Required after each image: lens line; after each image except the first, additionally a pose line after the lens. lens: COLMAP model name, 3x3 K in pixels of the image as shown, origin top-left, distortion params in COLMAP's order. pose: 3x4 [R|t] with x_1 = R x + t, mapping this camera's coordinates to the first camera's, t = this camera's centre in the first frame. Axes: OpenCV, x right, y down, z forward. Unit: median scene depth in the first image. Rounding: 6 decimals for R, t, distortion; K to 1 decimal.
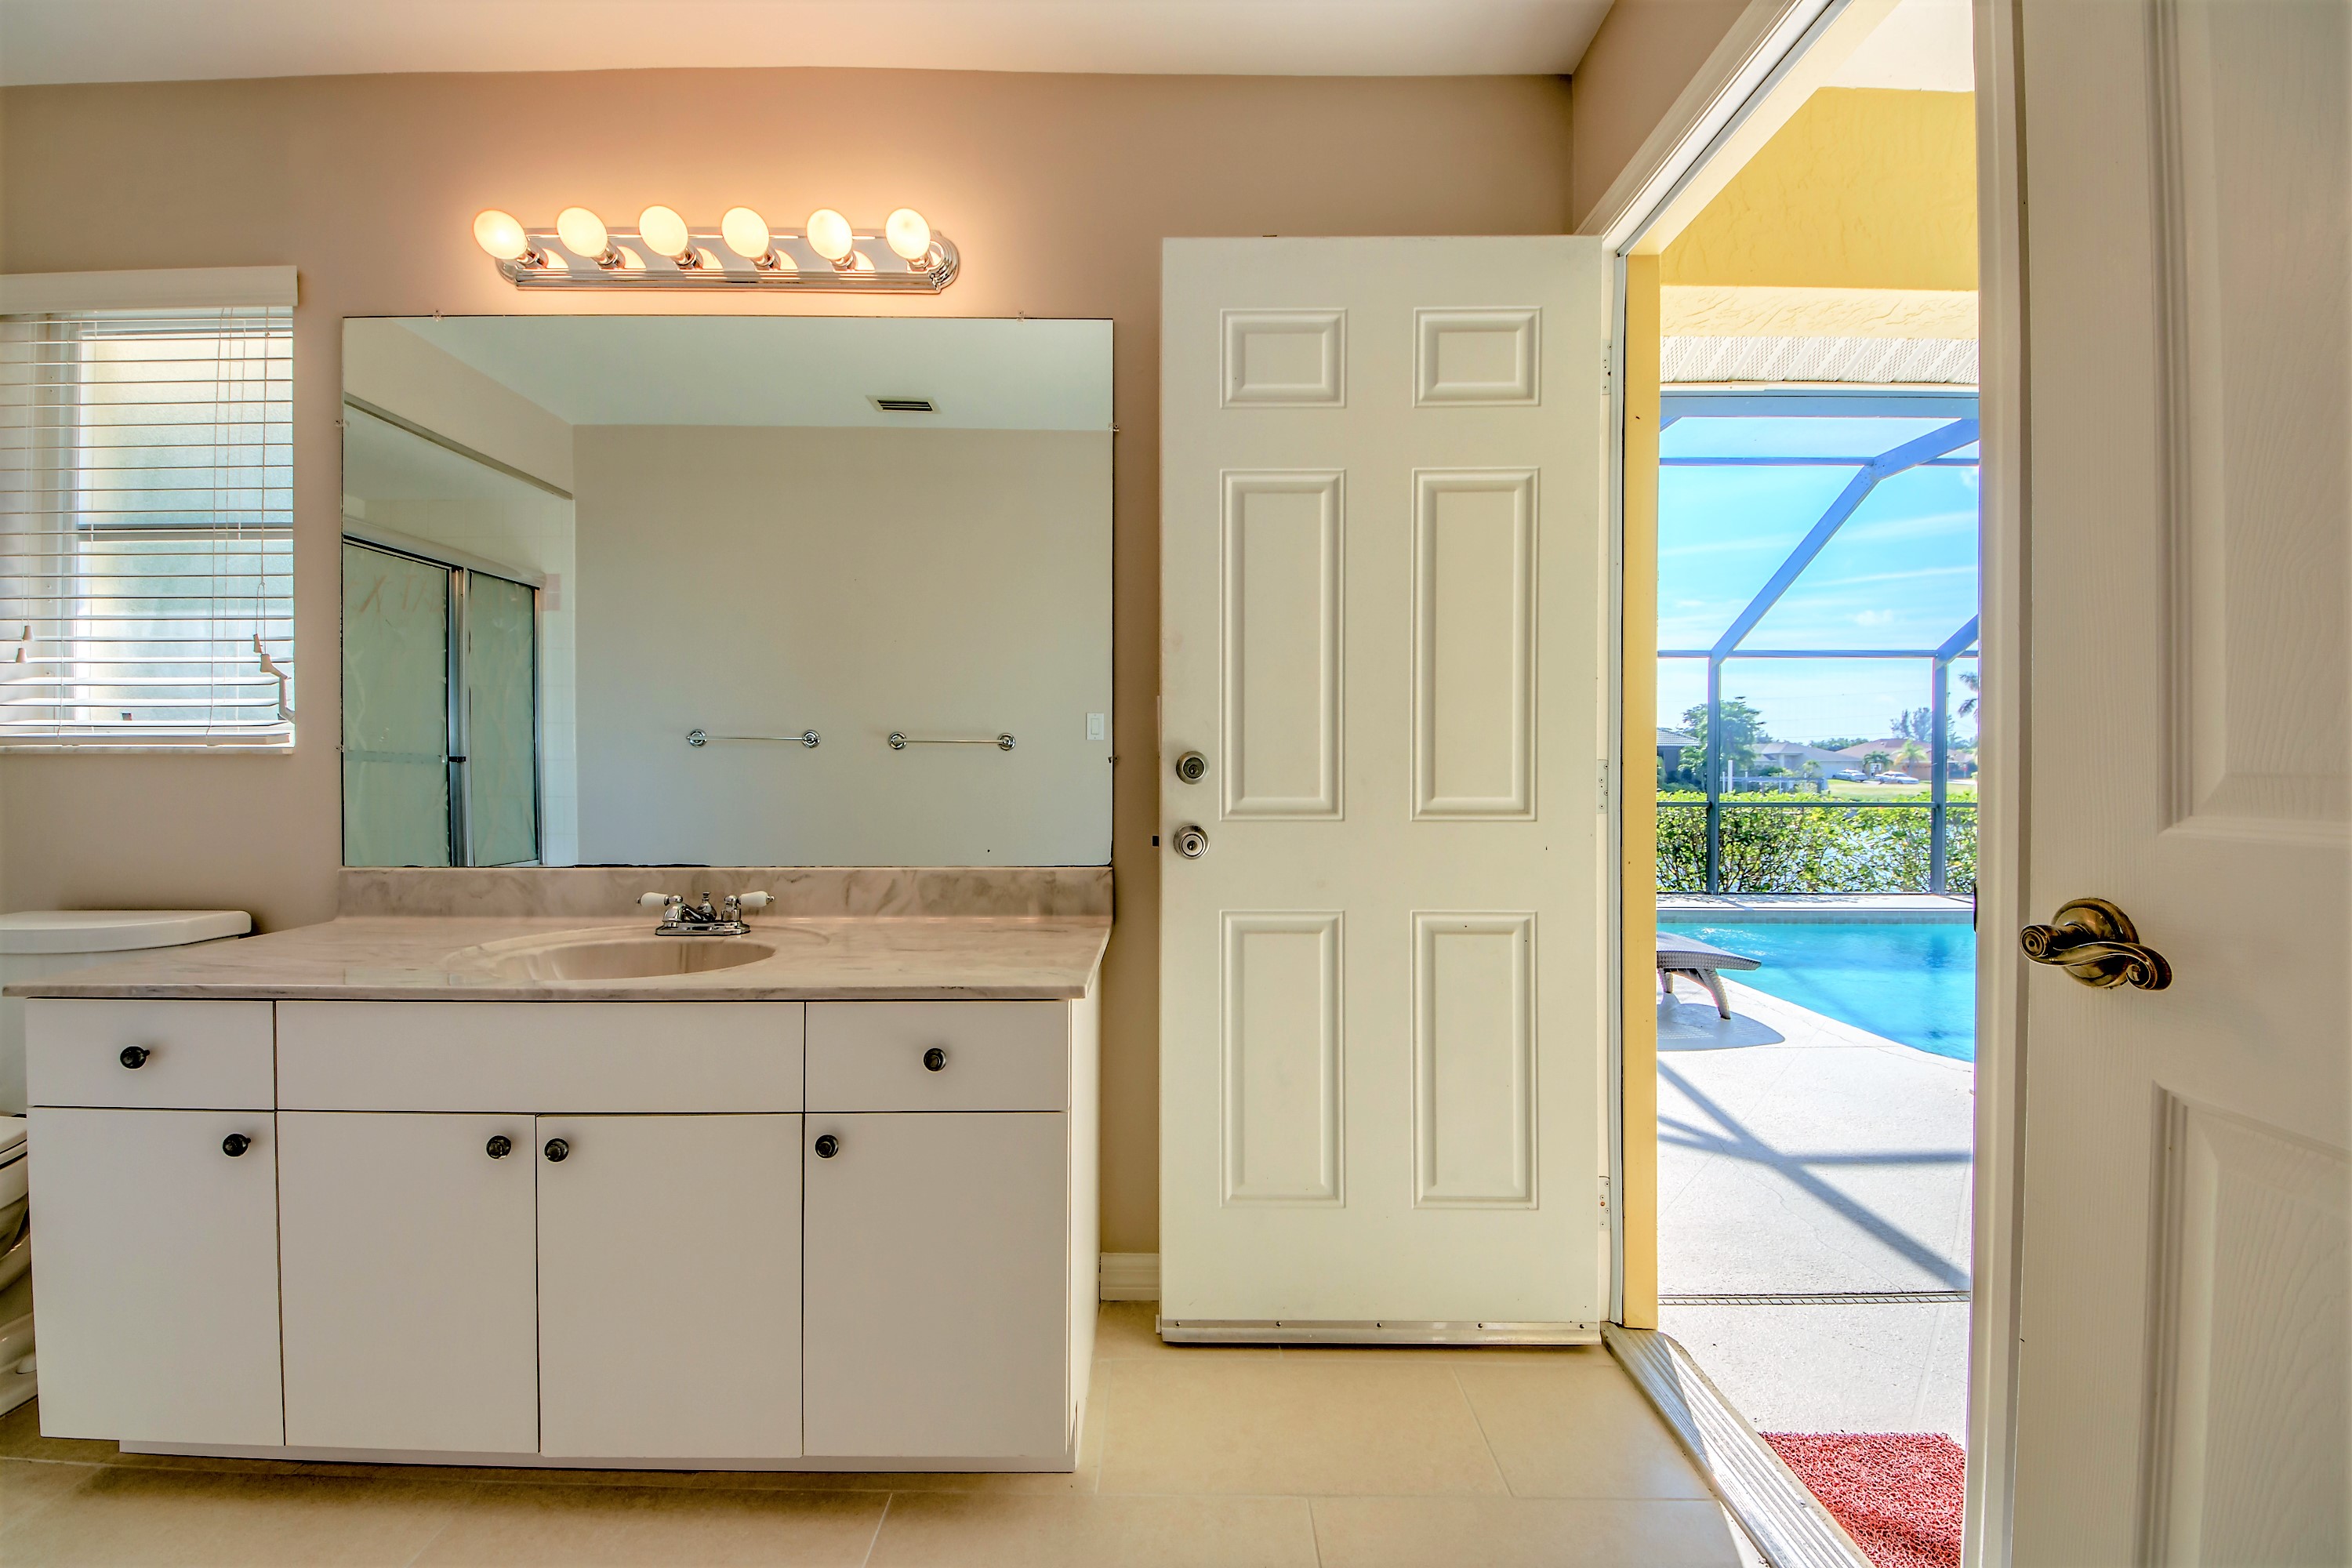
lens RADIAL K [[882.2, 0, 1190.8], [0, 882.2, 779.8], [0, 0, 1]] dist [0.020675, -0.013277]
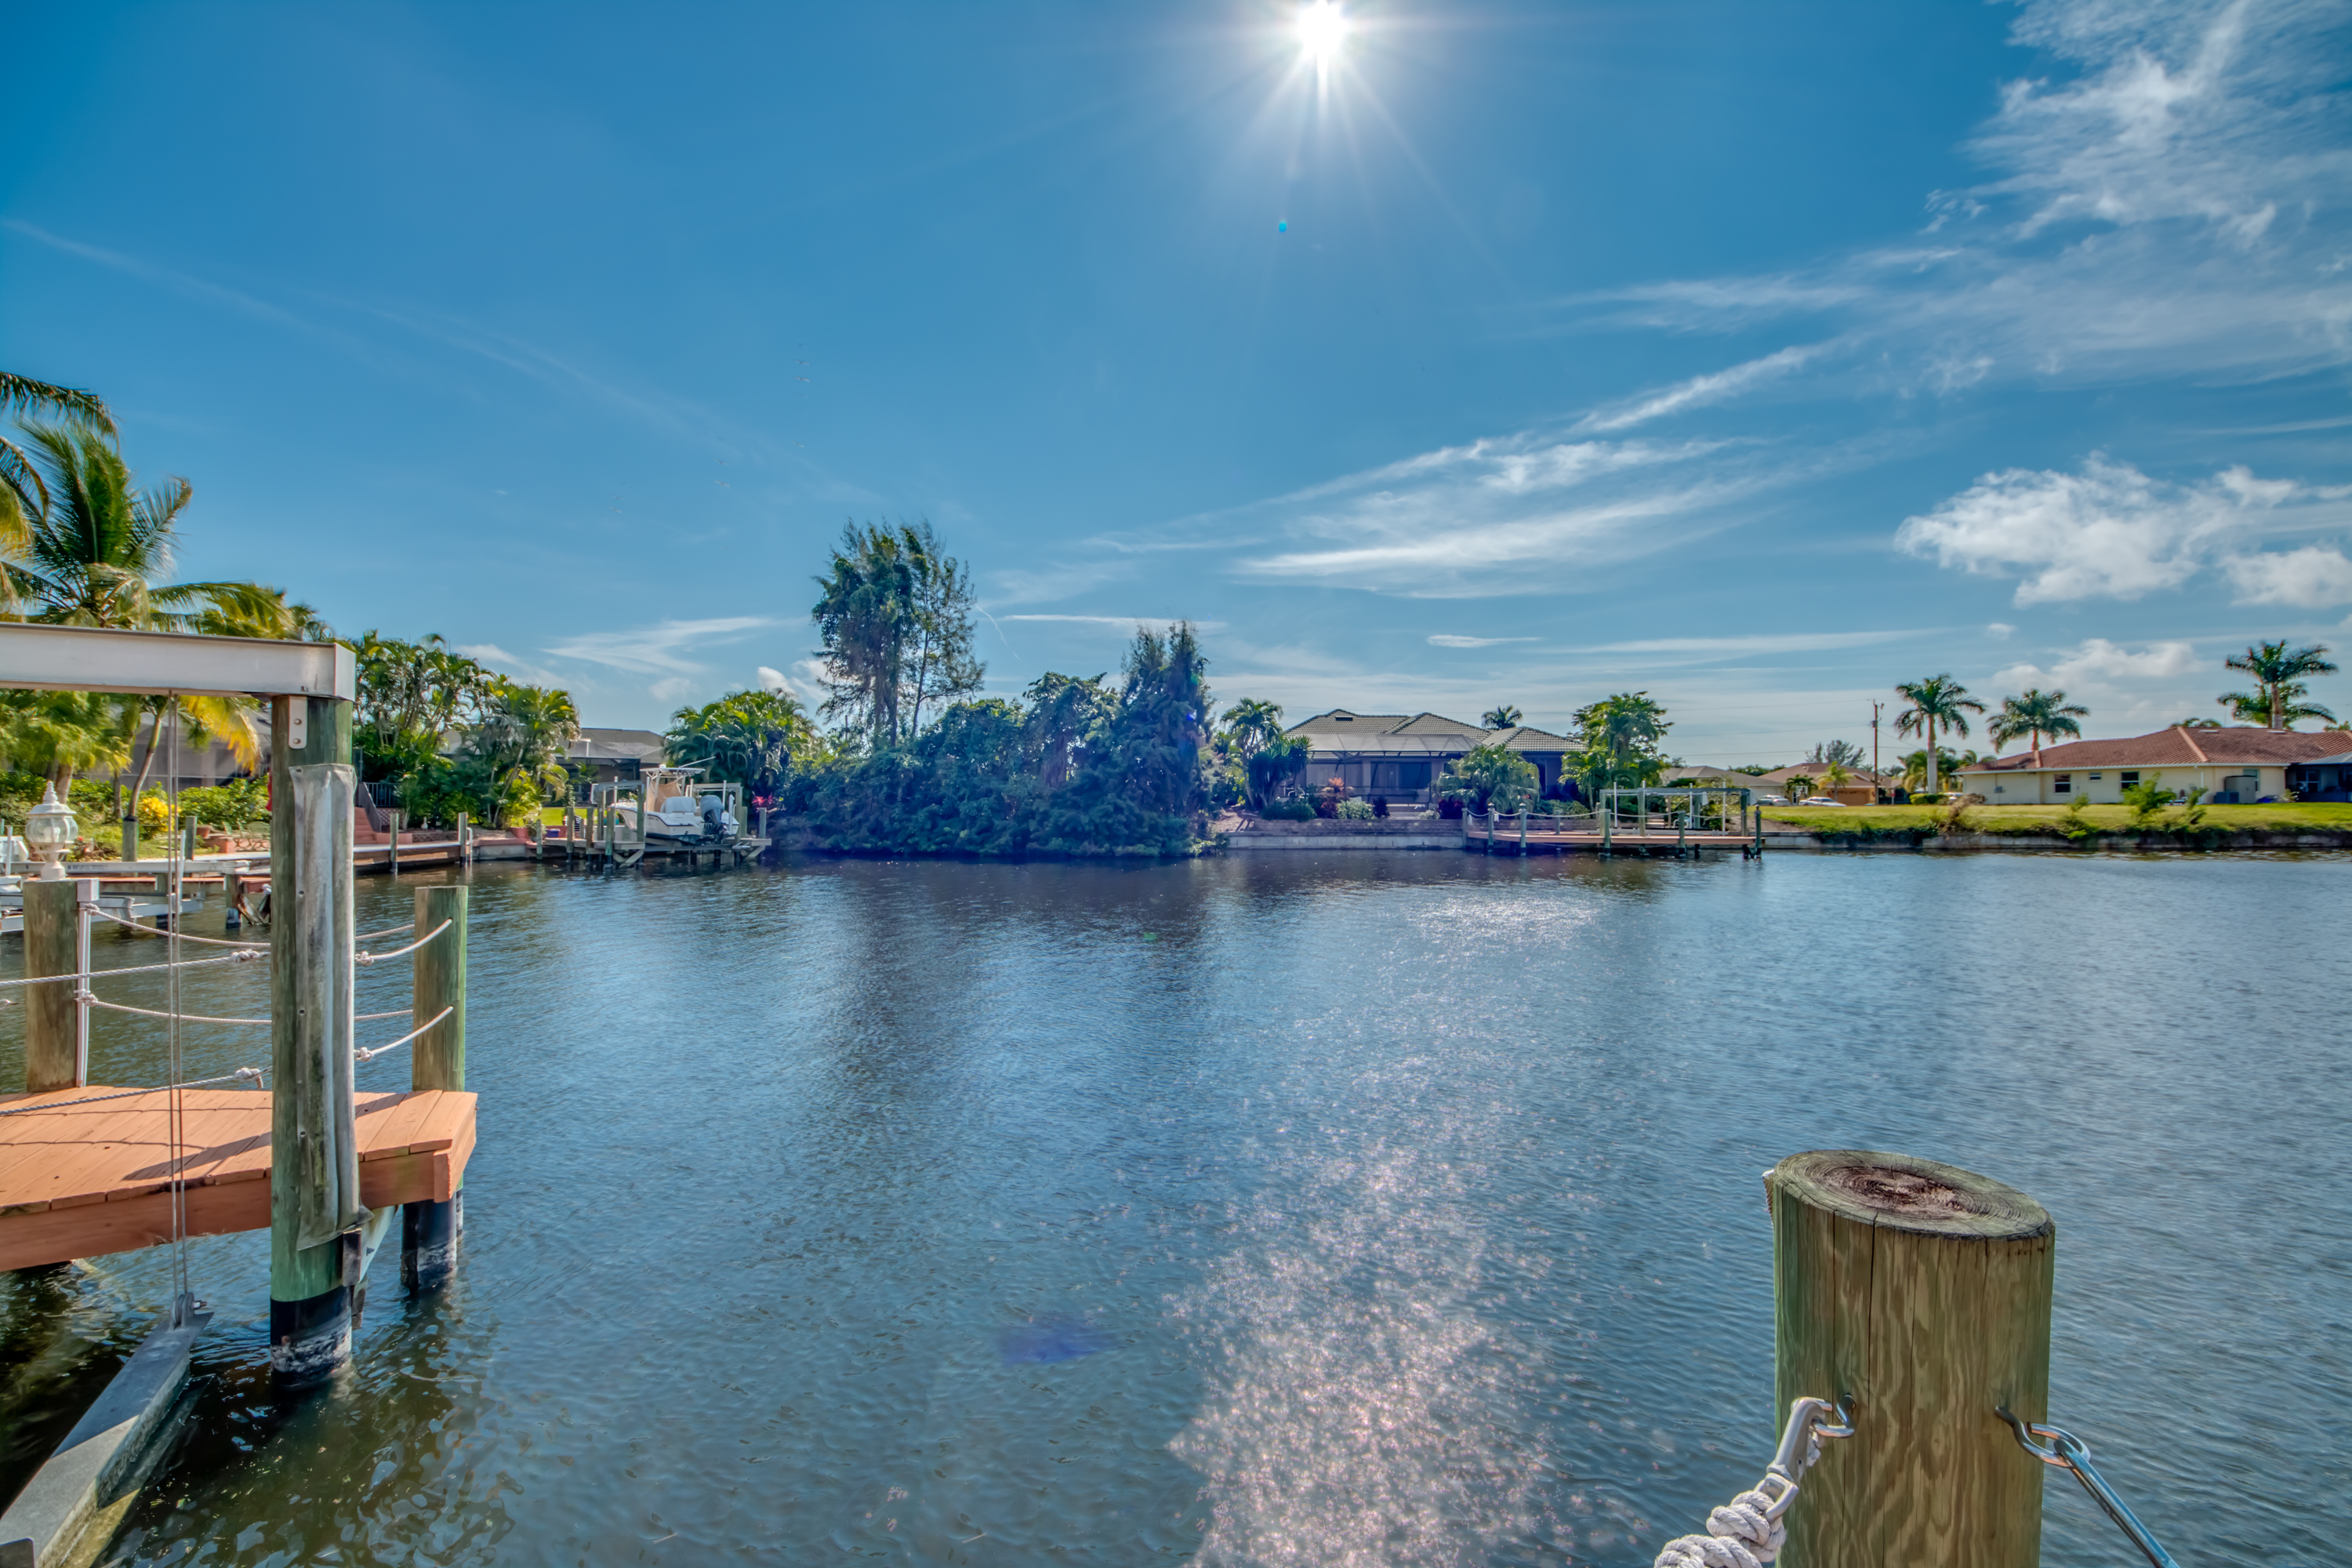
lens RADIAL K [[882.2, 0, 1167.0], [0, 882.2, 794.7], [0, 0, 1]] dist [0.020675, -0.013277]
pose [[0.999002, 0.003813, 0.044494, 0.114267], [-0.003068, 0.999854, -0.016799, 0.008129], [-0.044551, 0.016646, 0.998868, 0.163962]]
